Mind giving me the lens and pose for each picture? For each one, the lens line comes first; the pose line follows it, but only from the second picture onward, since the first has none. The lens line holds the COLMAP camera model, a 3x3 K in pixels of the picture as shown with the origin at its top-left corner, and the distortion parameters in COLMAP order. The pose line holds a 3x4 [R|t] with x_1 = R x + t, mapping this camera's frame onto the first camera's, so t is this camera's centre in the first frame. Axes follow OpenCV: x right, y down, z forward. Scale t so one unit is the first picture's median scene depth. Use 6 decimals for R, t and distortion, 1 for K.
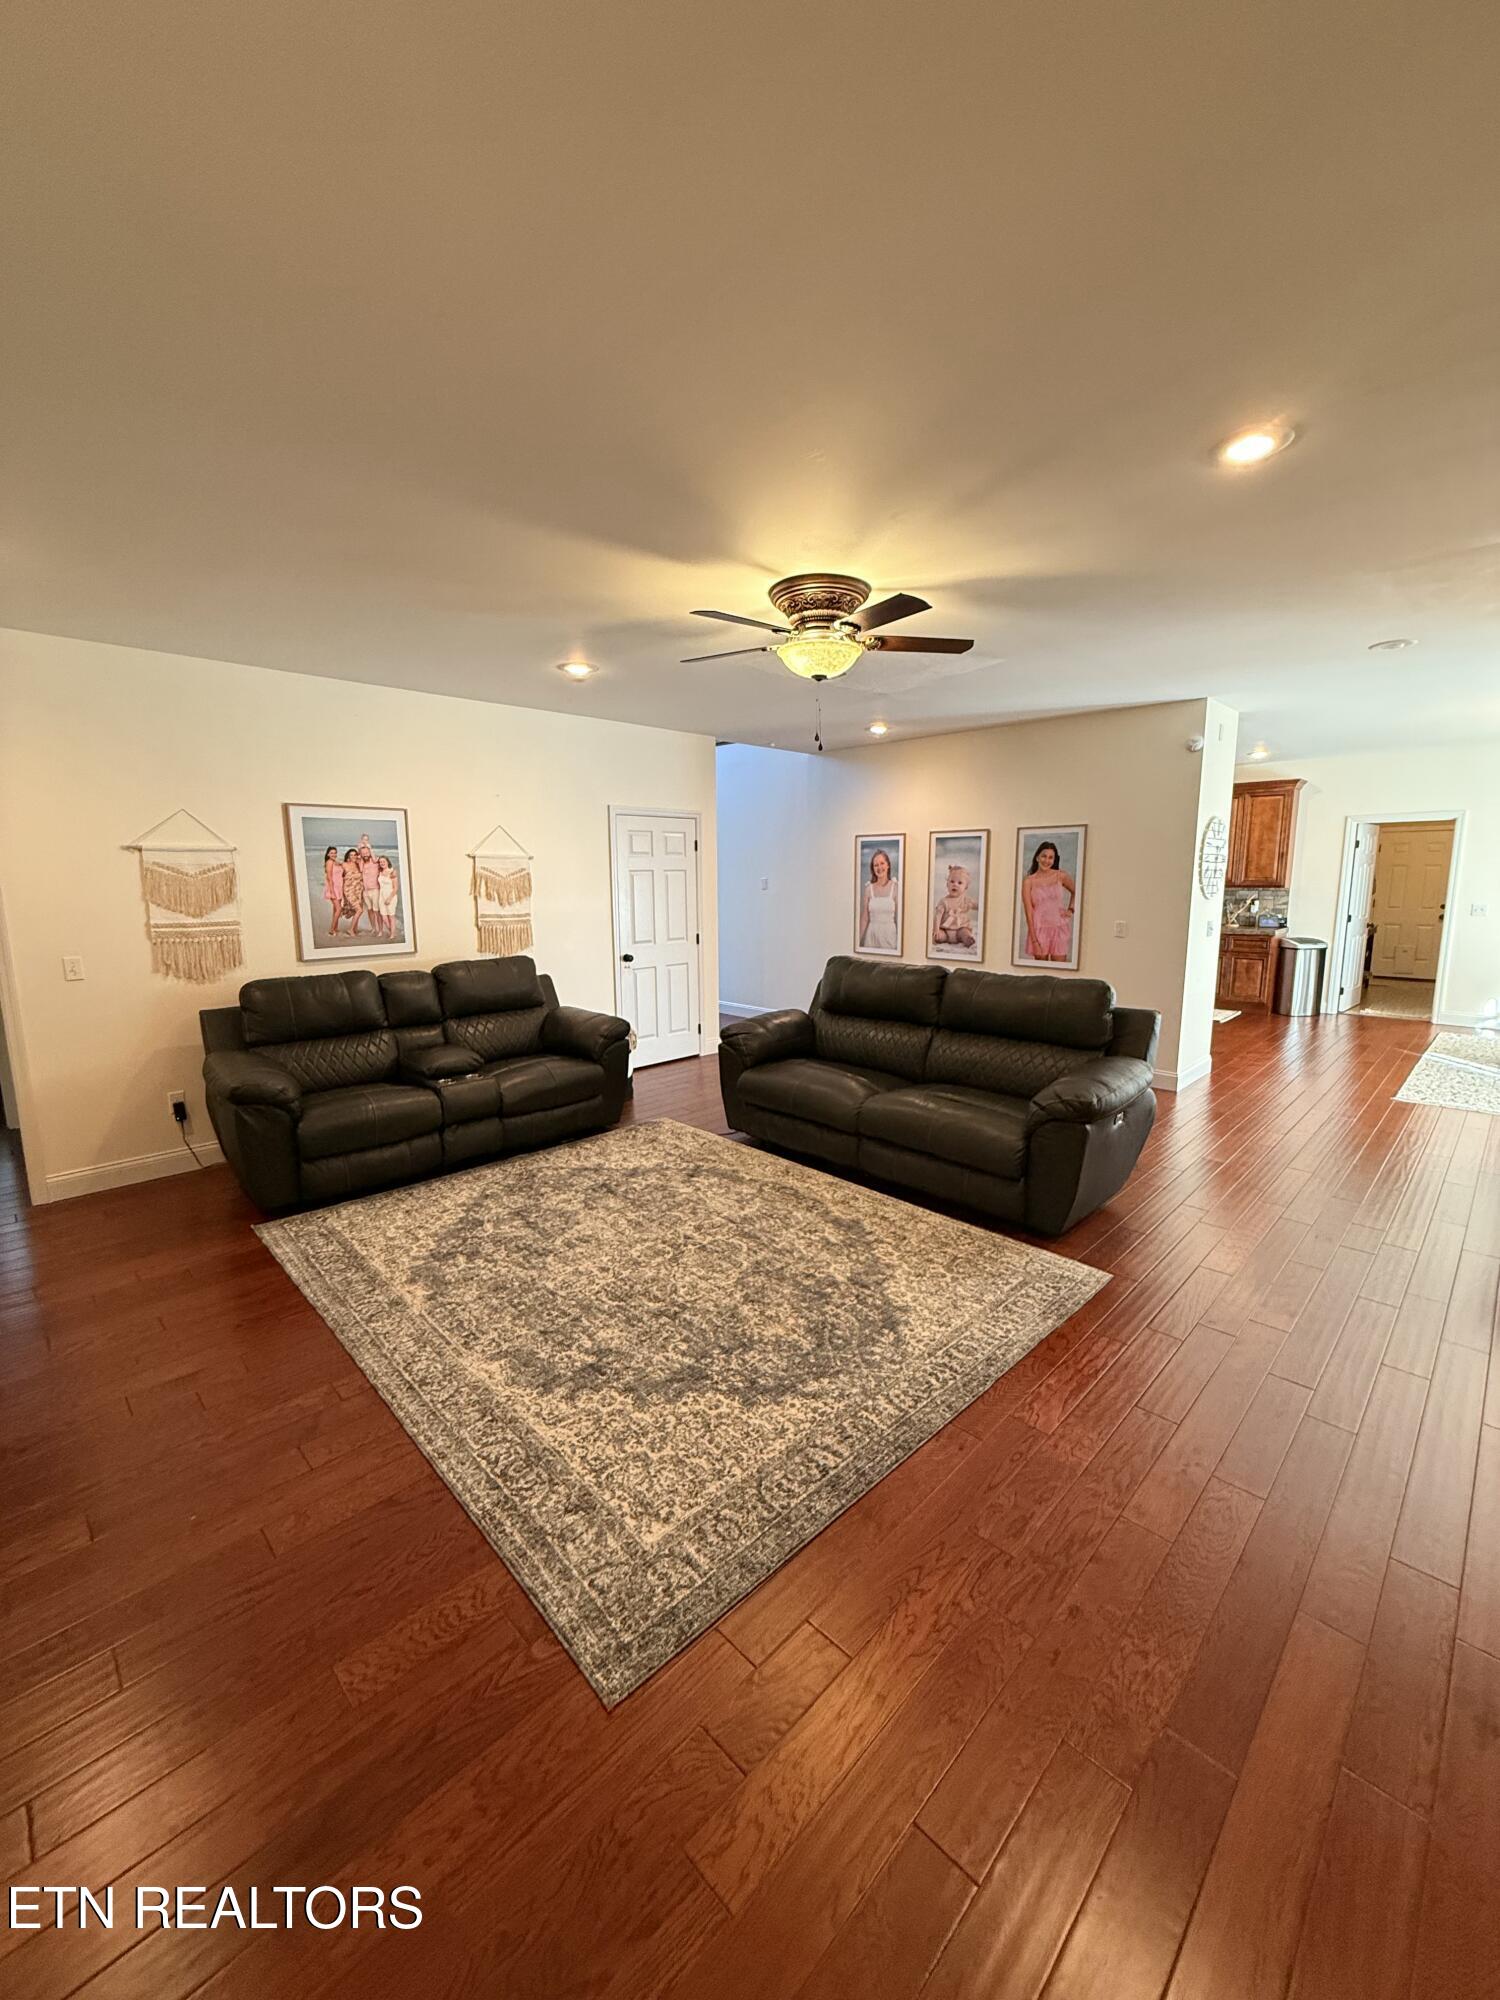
lens RADIAL K [[792.5, 0, 750.0], [0, 792.5, 1000.0], [0, 0, 1]] dist [0.000848, 0.000170]
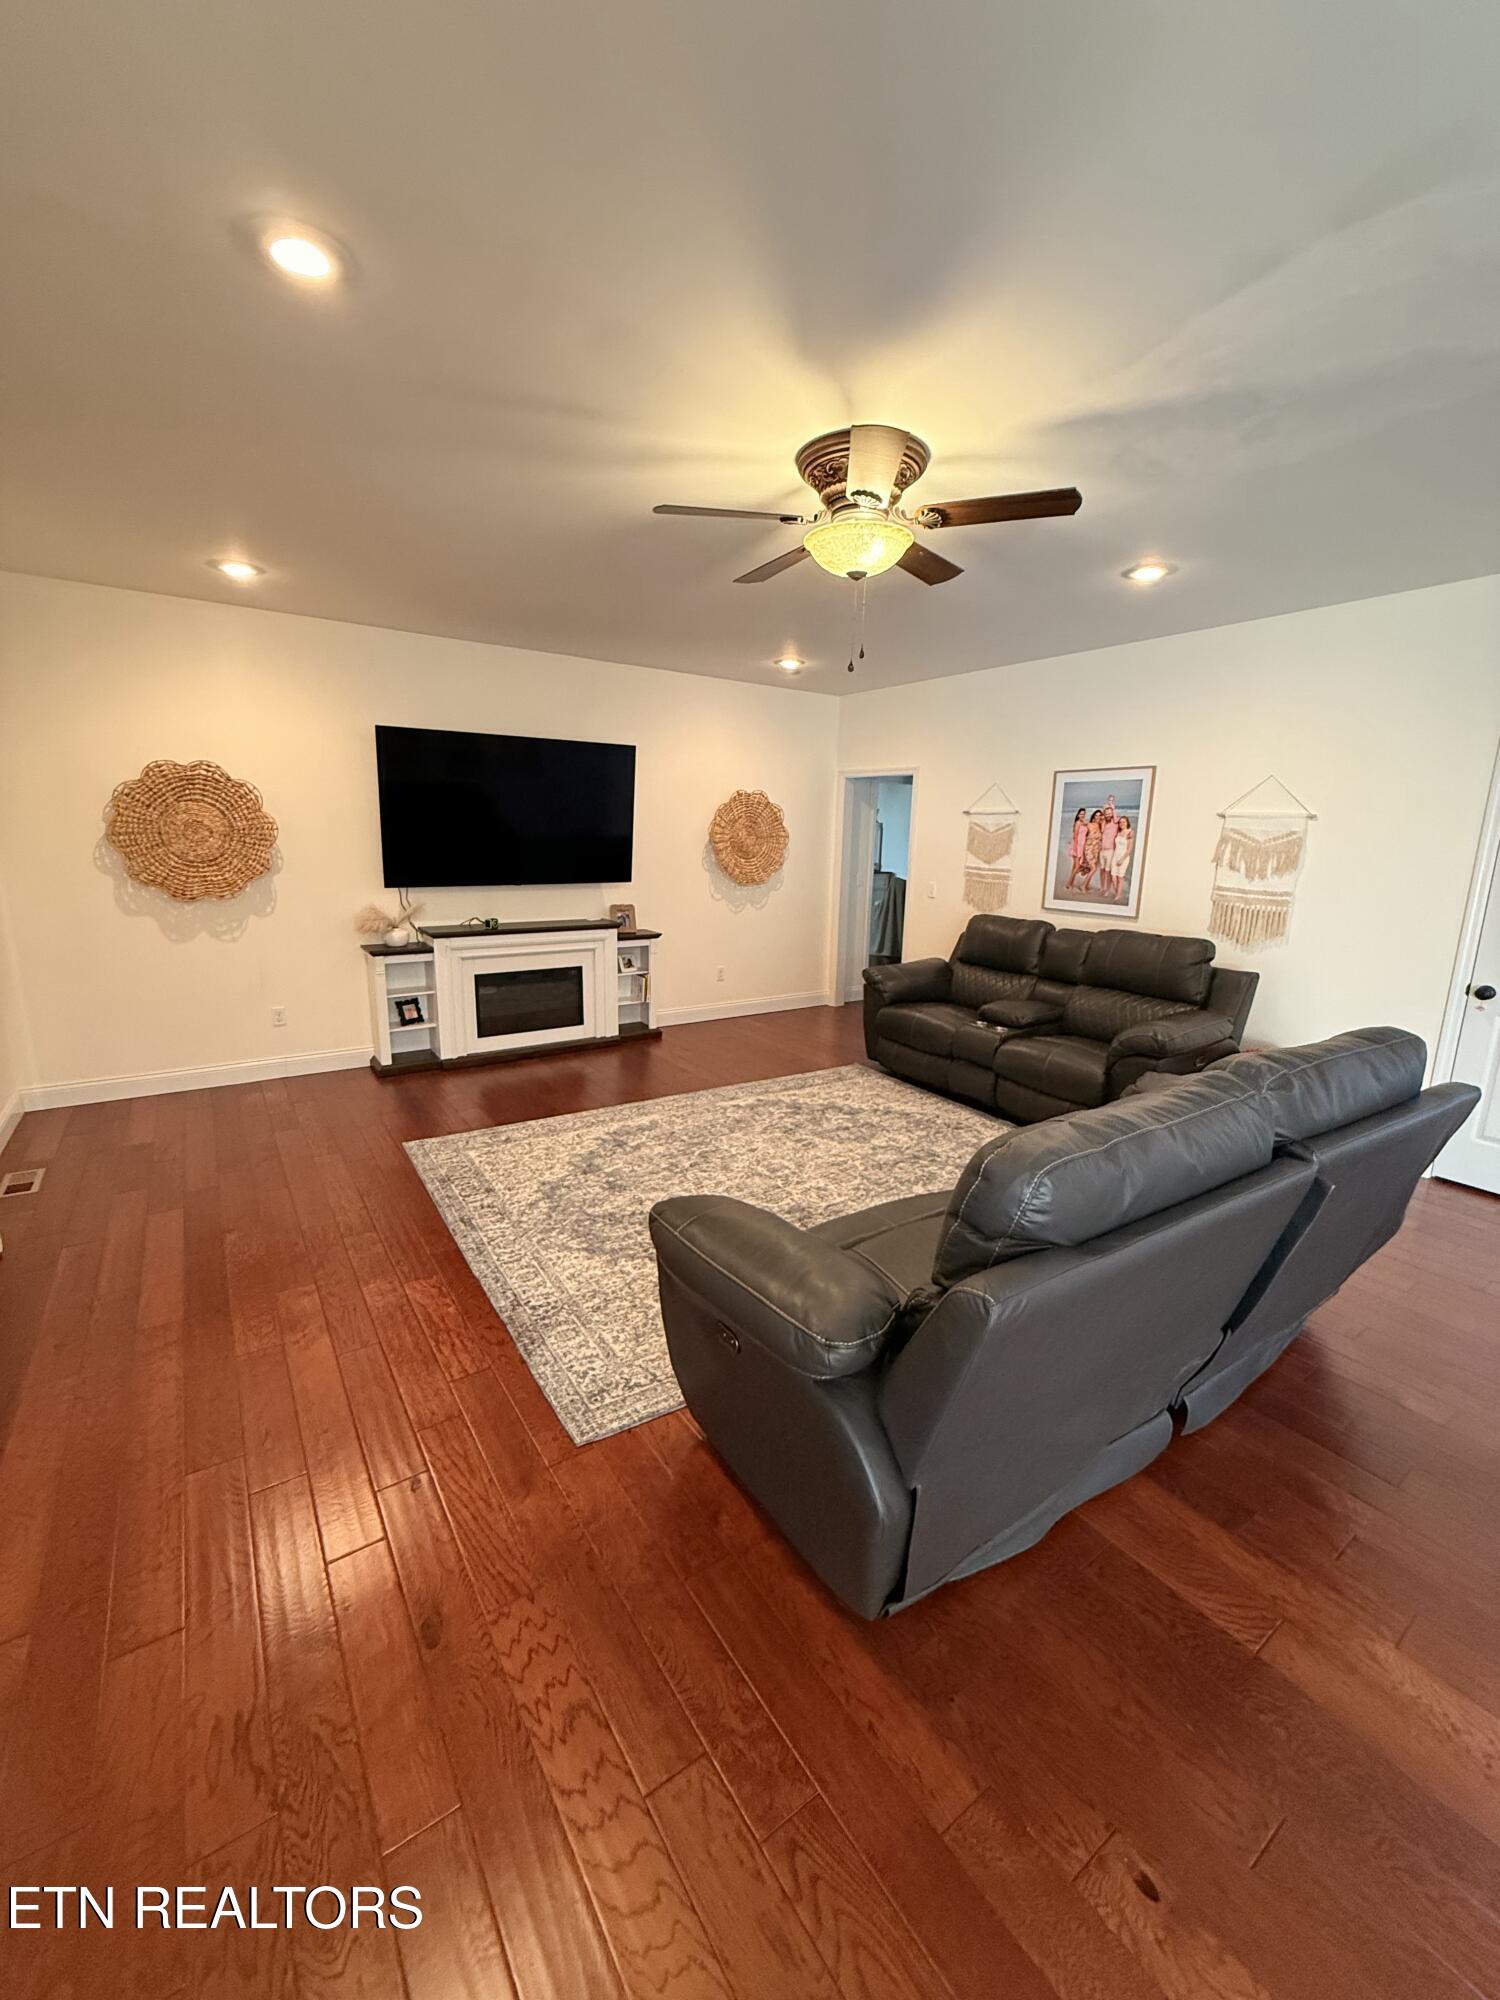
lens RADIAL K [[795.7, 0, 752.7], [0, 795.7, 997.9], [0, 0, 1]] dist [-0.000465, 0.000012]
pose [[-0.176879, 0.206912, -0.962238, 0.705108], [-0.176067, 0.955231, 0.237770, -0.133947], [0.968356, 0.211474, -0.132530, 0.818212]]
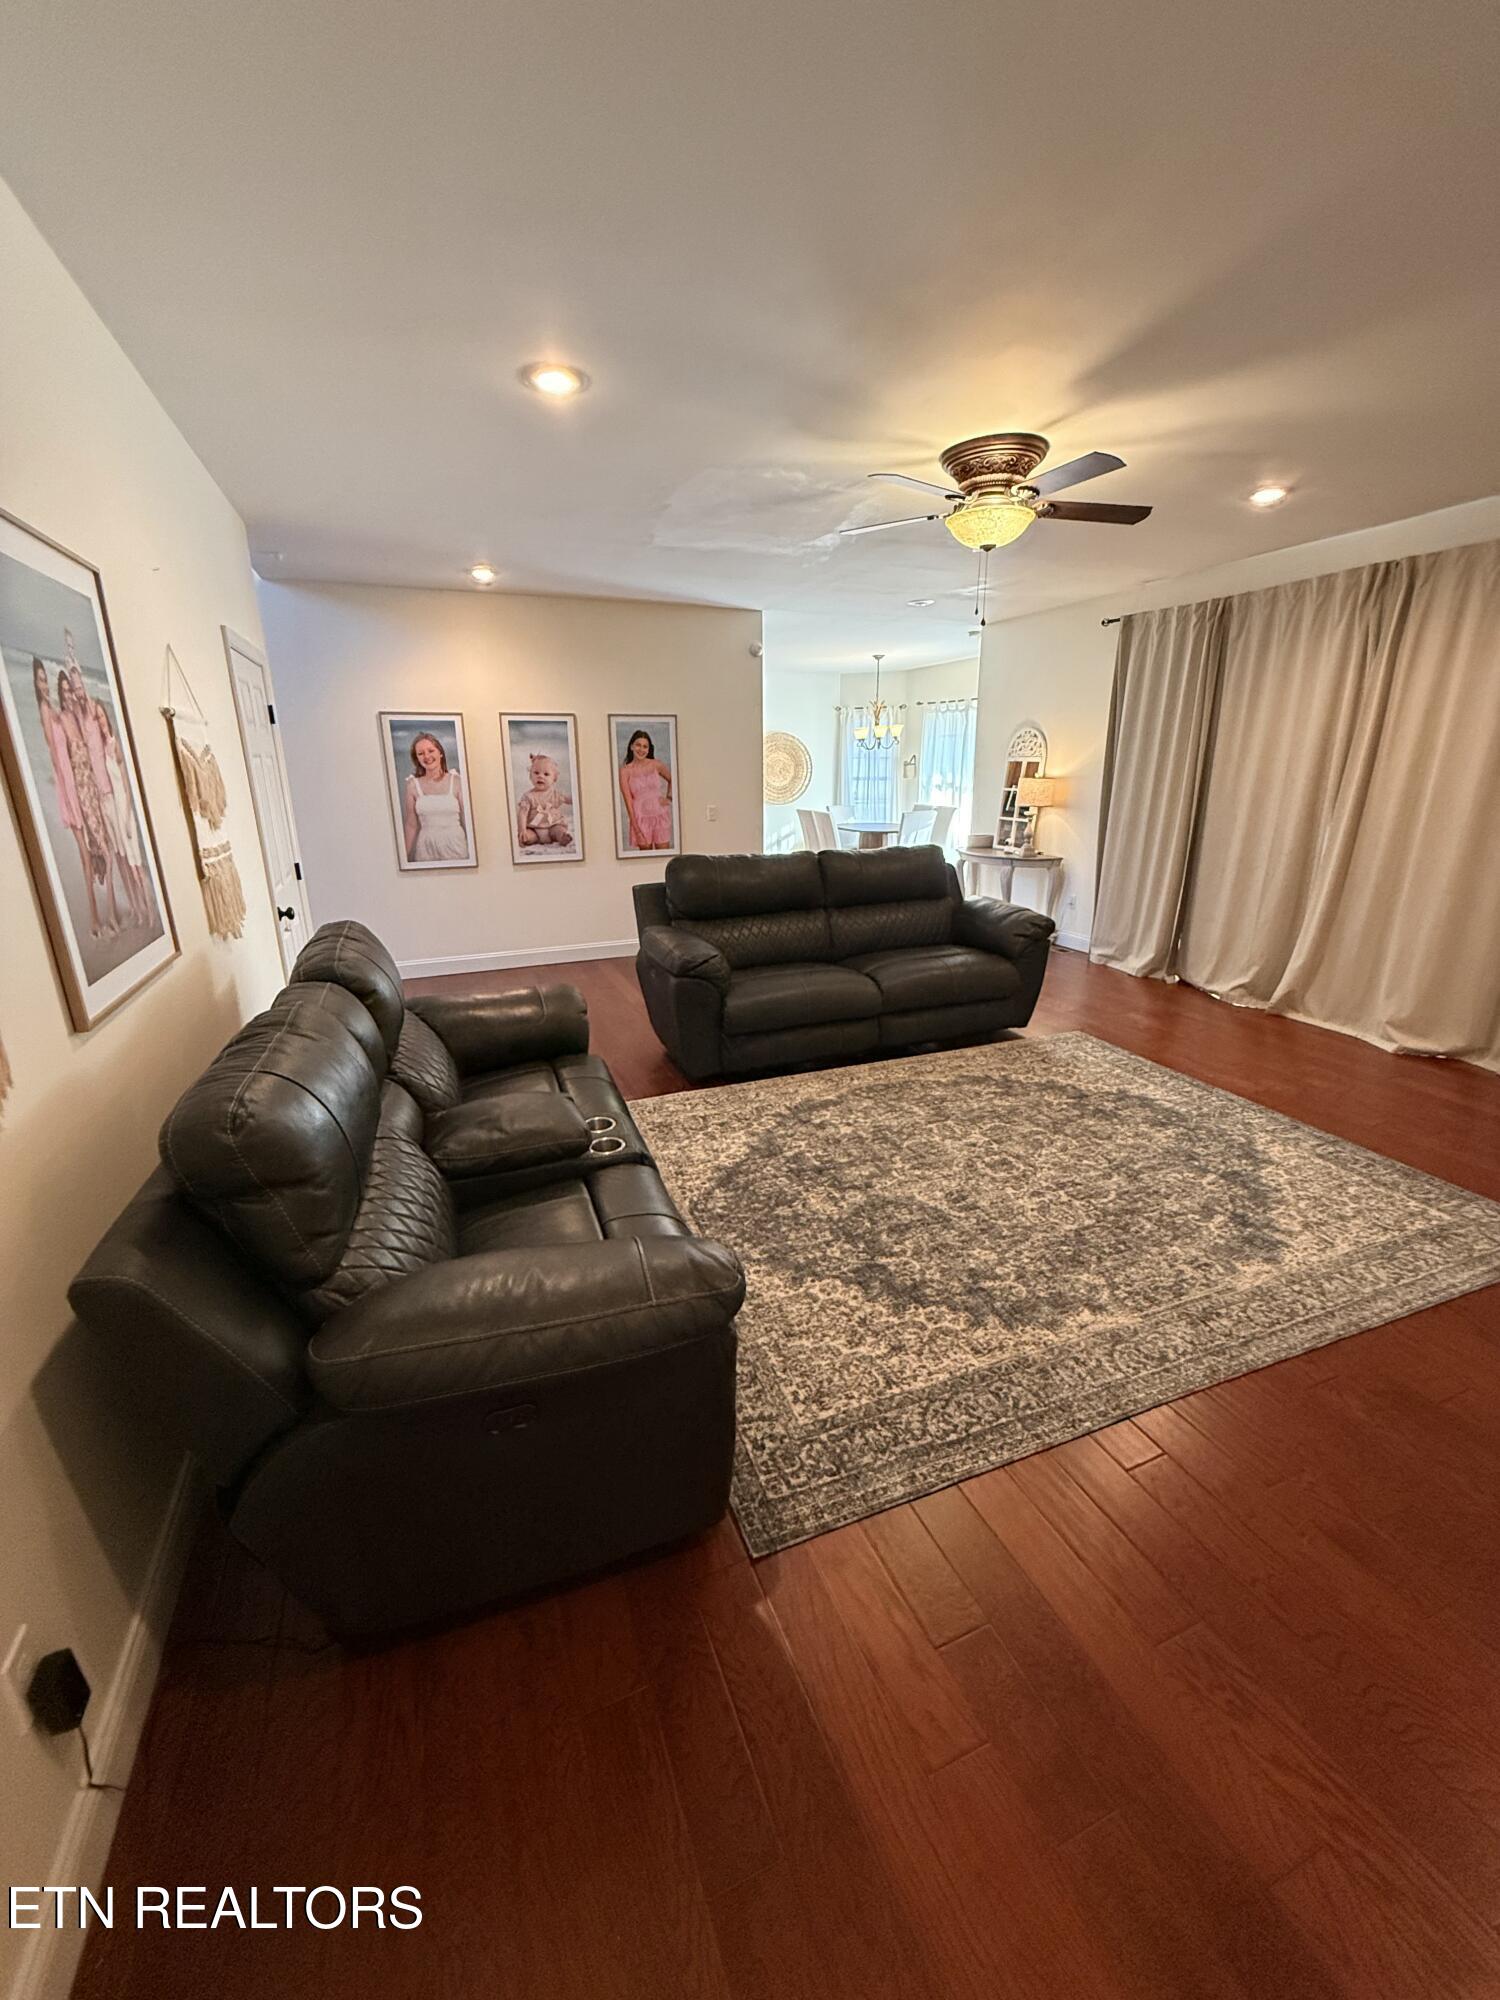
lens RADIAL K [[794.7, 0, 745.7], [0, 794.7, 1002.8], [0, 0, 1]] dist [-0.000880, 0.000012]
pose [[0.391290, -0.263533, 0.881727, -0.784589], [0.155024, 0.963304, 0.219119, -0.093738], [-0.907116, 0.050949, 0.417786, 0.667800]]
